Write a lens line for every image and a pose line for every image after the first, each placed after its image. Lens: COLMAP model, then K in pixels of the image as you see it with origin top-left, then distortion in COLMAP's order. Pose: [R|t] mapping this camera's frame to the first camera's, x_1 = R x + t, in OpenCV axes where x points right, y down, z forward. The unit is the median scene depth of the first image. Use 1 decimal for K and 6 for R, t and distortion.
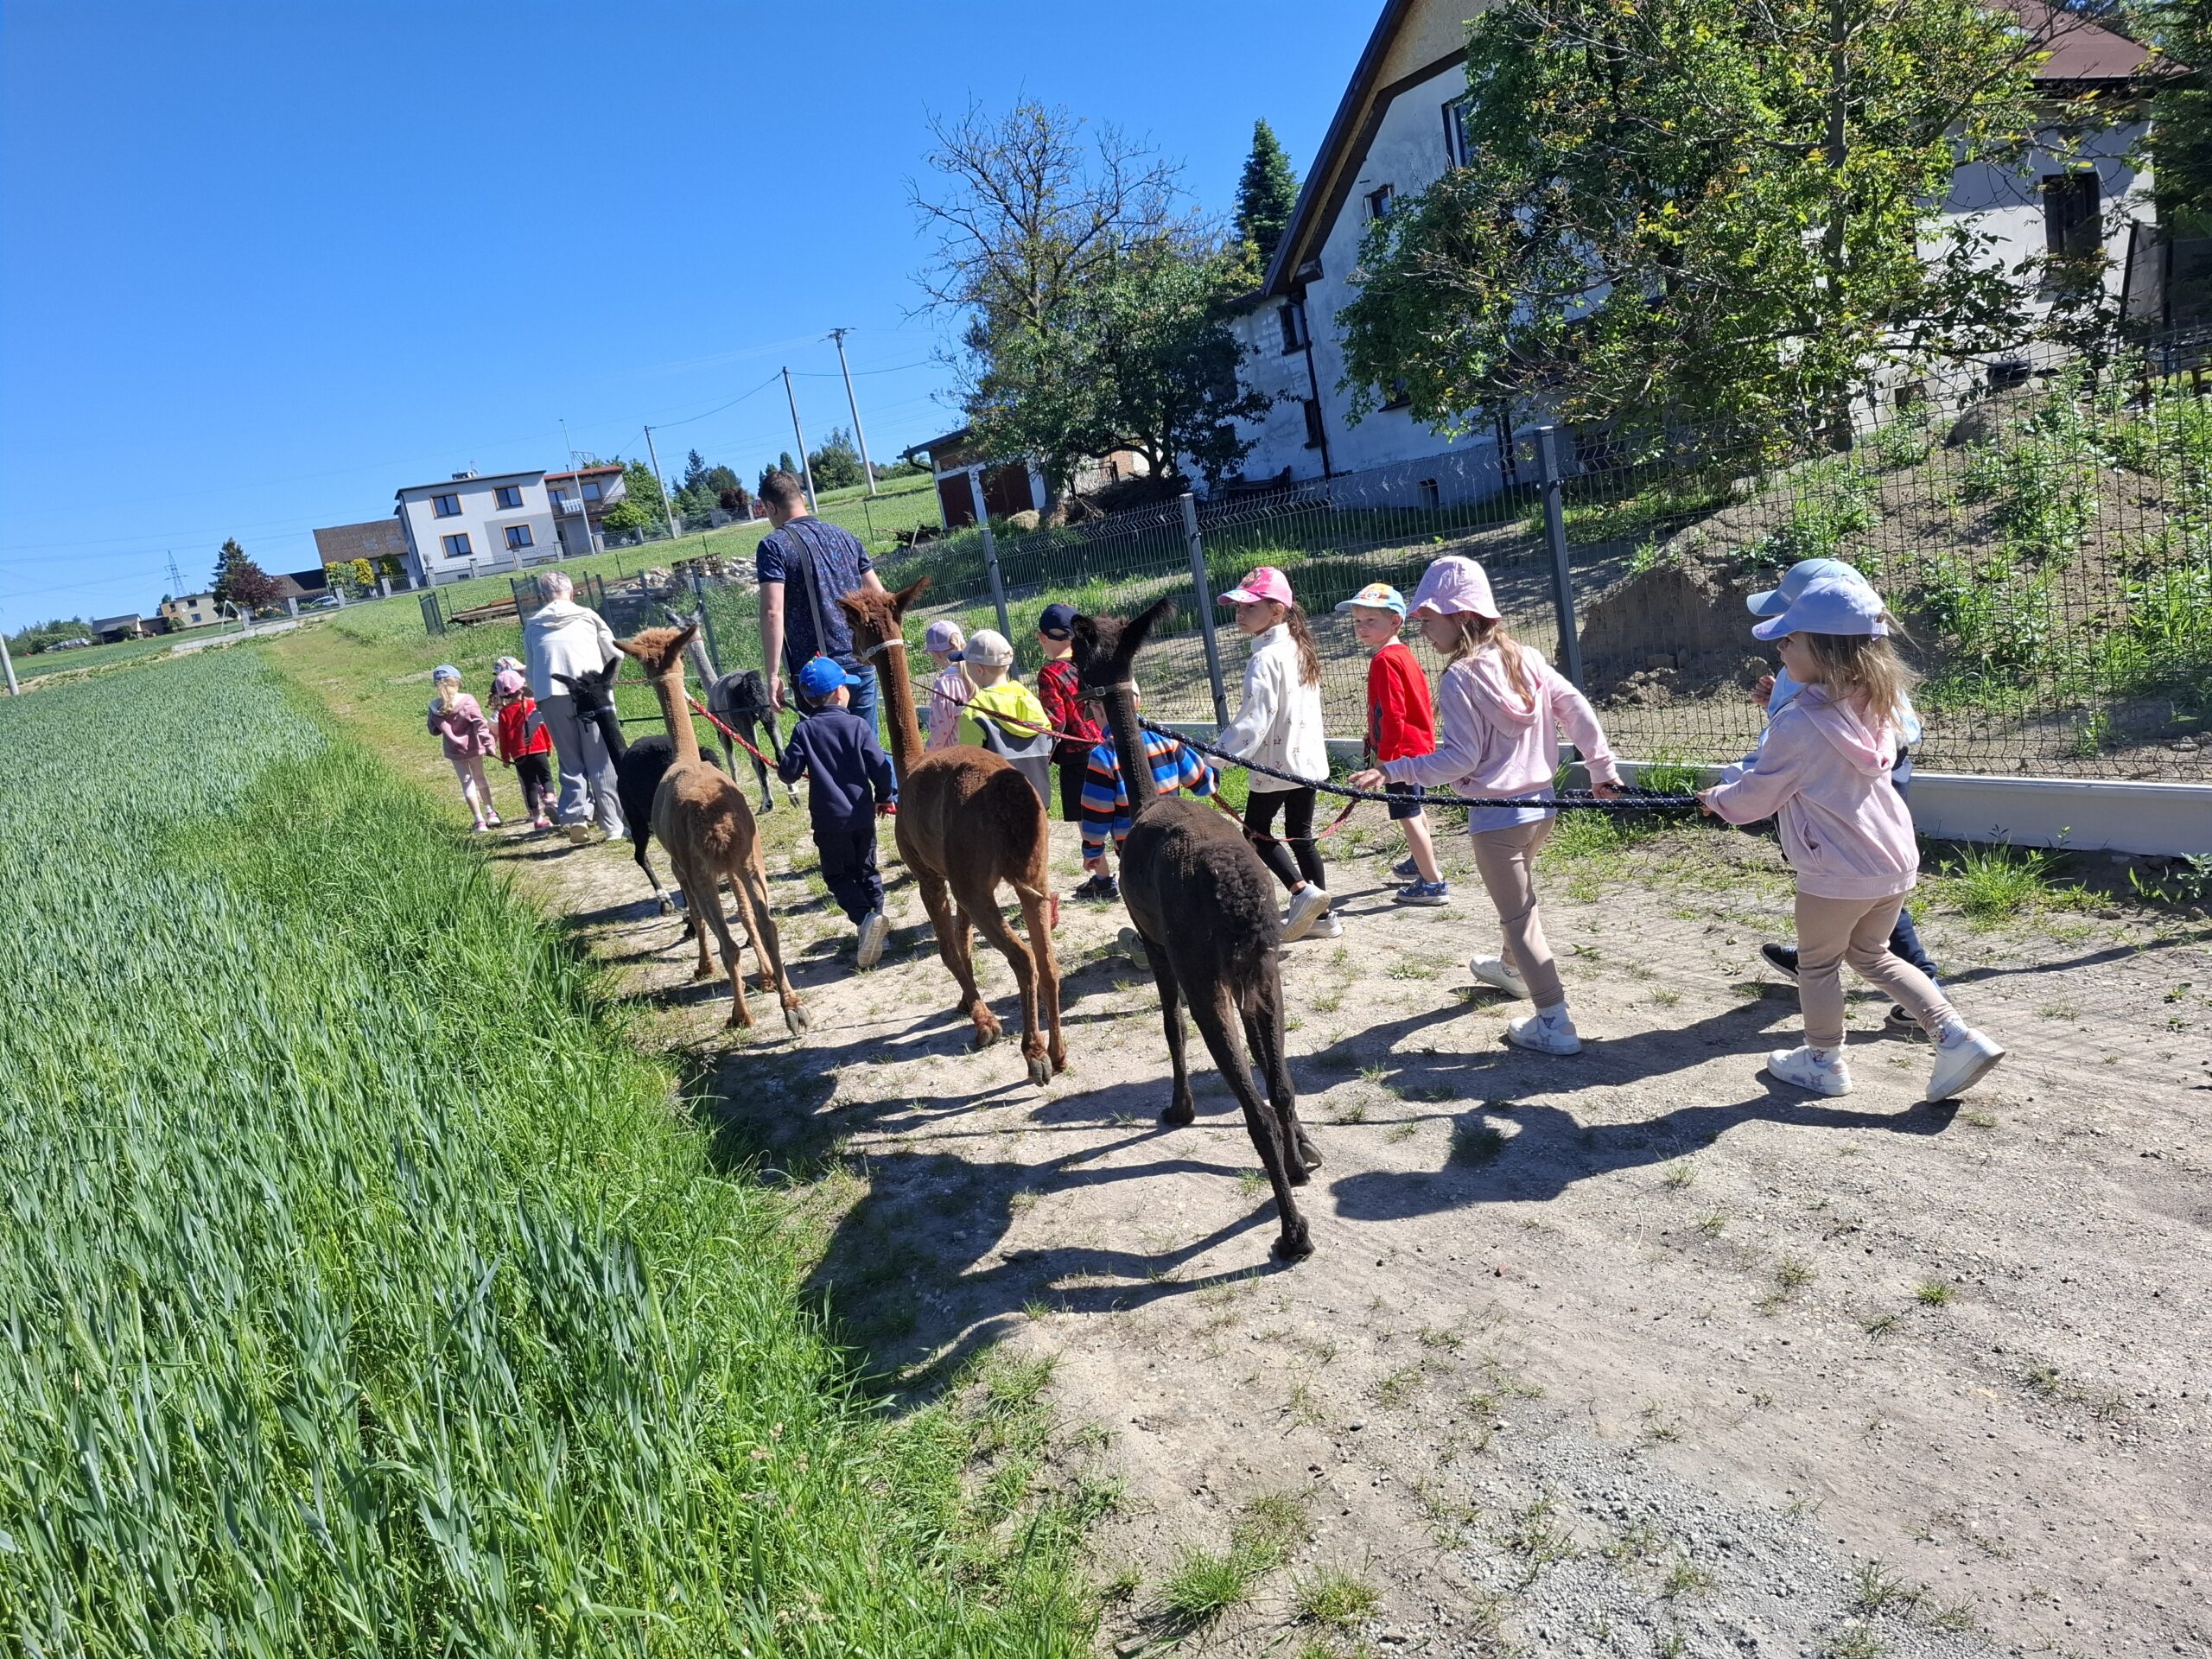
lens RADIAL K [[1464.2, 0, 1102.4], [0, 1464.2, 828.5], [0, 0, 1]] dist [0.004157, -0.001474]
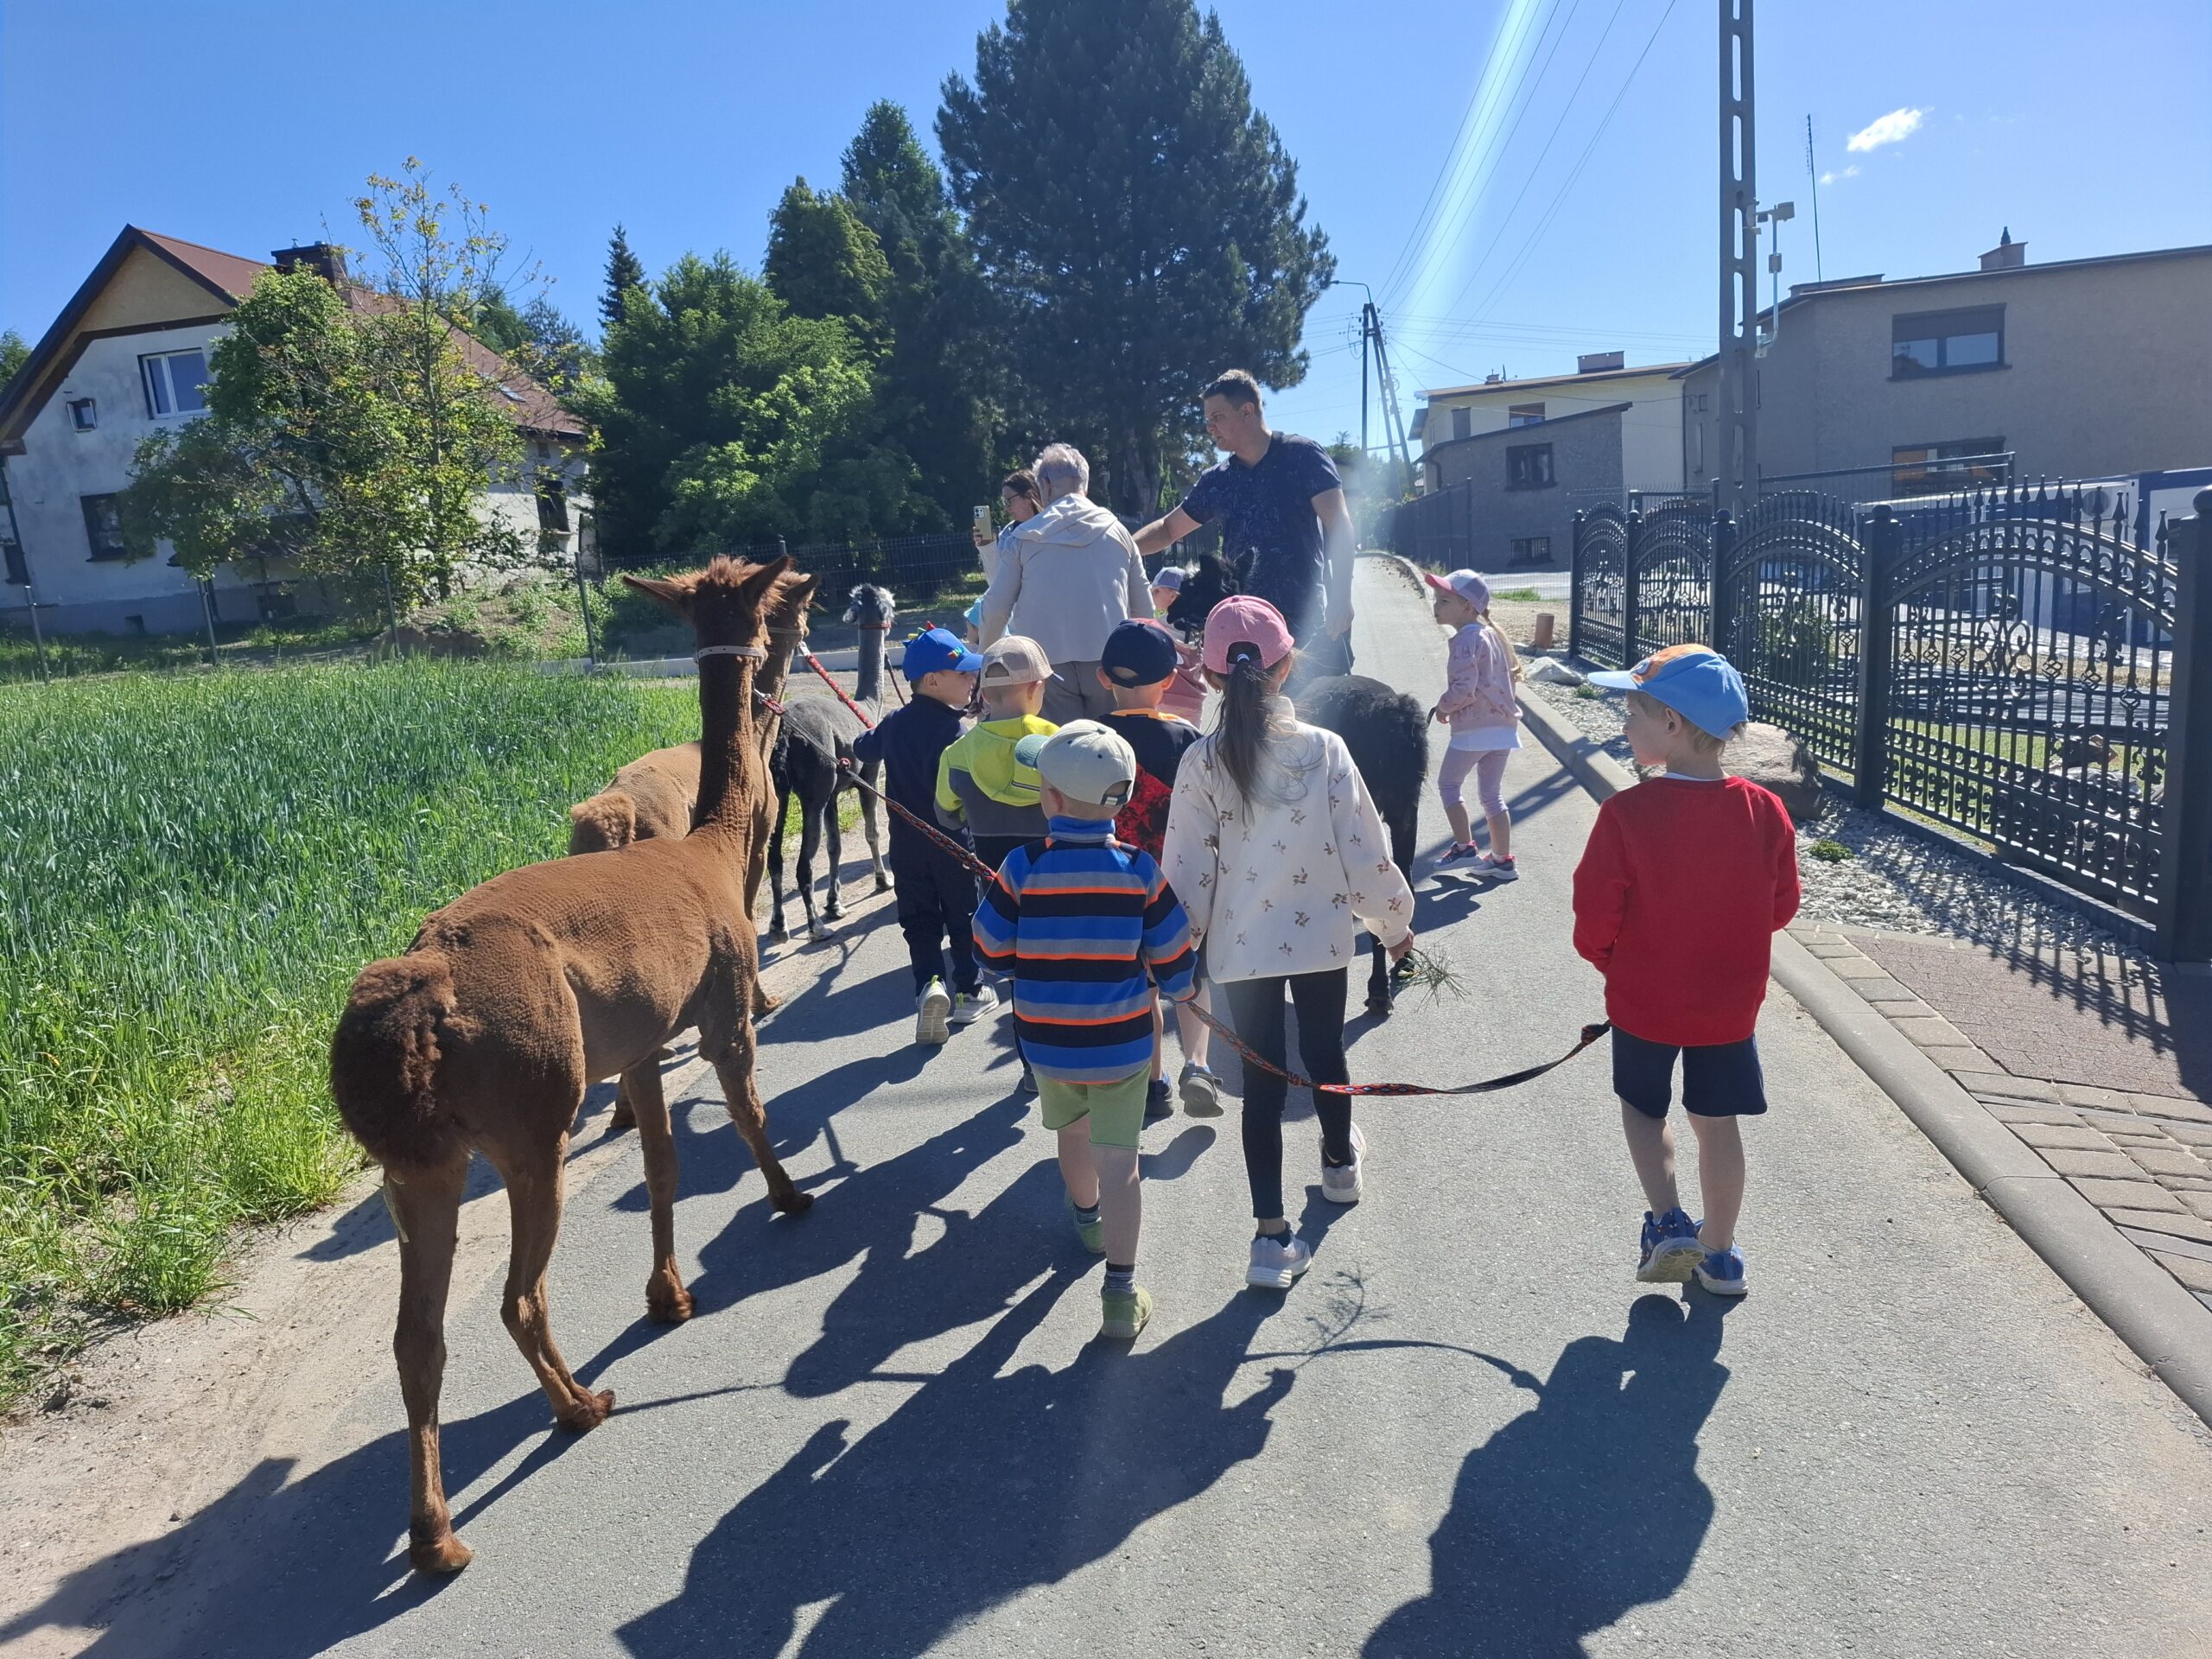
lens RADIAL K [[1464.2, 0, 1104.1], [0, 1464.2, 831.0], [0, 0, 1]] dist [0.004157, -0.001474]
pose [[0.616275, -0.012573, 0.787431, -0.551887], [0.122625, 0.989209, -0.080176, 0.330569], [-0.777926, 0.145969, 0.611167, -0.920522]]
